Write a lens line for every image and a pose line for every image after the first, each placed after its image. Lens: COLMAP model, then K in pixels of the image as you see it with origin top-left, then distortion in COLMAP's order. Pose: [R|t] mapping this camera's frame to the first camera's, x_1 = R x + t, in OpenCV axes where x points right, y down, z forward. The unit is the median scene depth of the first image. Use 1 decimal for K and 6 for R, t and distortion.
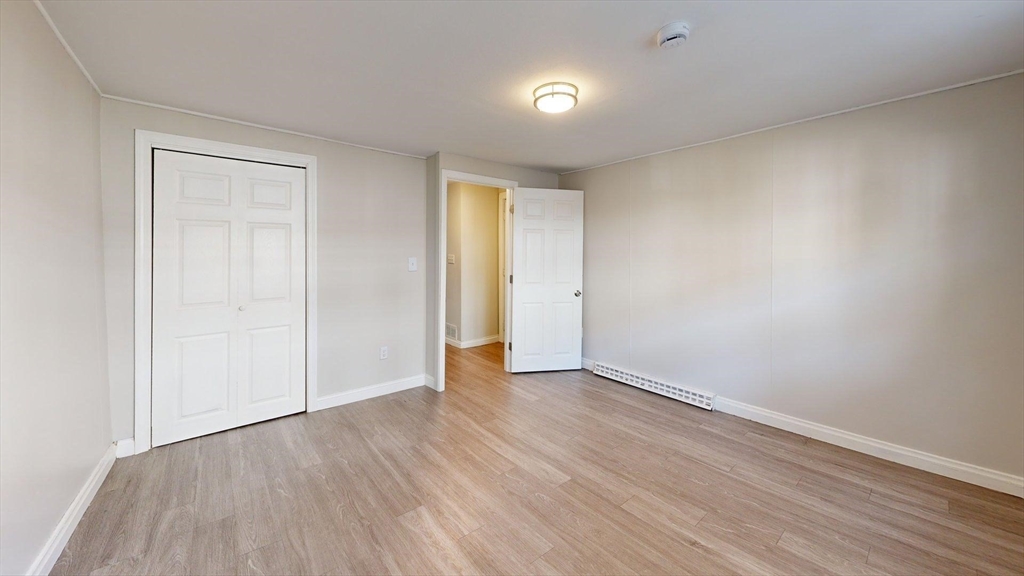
lens RADIAL K [[424.7, 0, 510.6], [0, 424.7, 278.1], [0, 0, 1]] dist [0.000354, -0.000045]
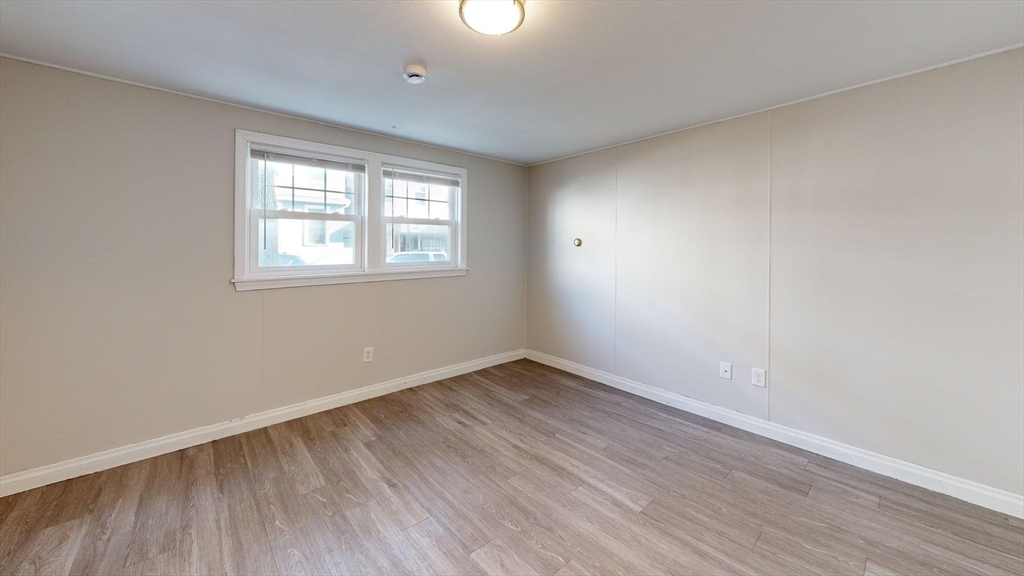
lens RADIAL K [[424.7, 0, 510.6], [0, 424.7, 278.1], [0, 0, 1]] dist [0.000354, -0.000045]
pose [[-0.999734, -0.004110, -0.022711, 0.114513], [-0.005380, 0.998407, 0.056171, -0.043097], [0.022444, 0.056278, -0.998163, 2.082964]]
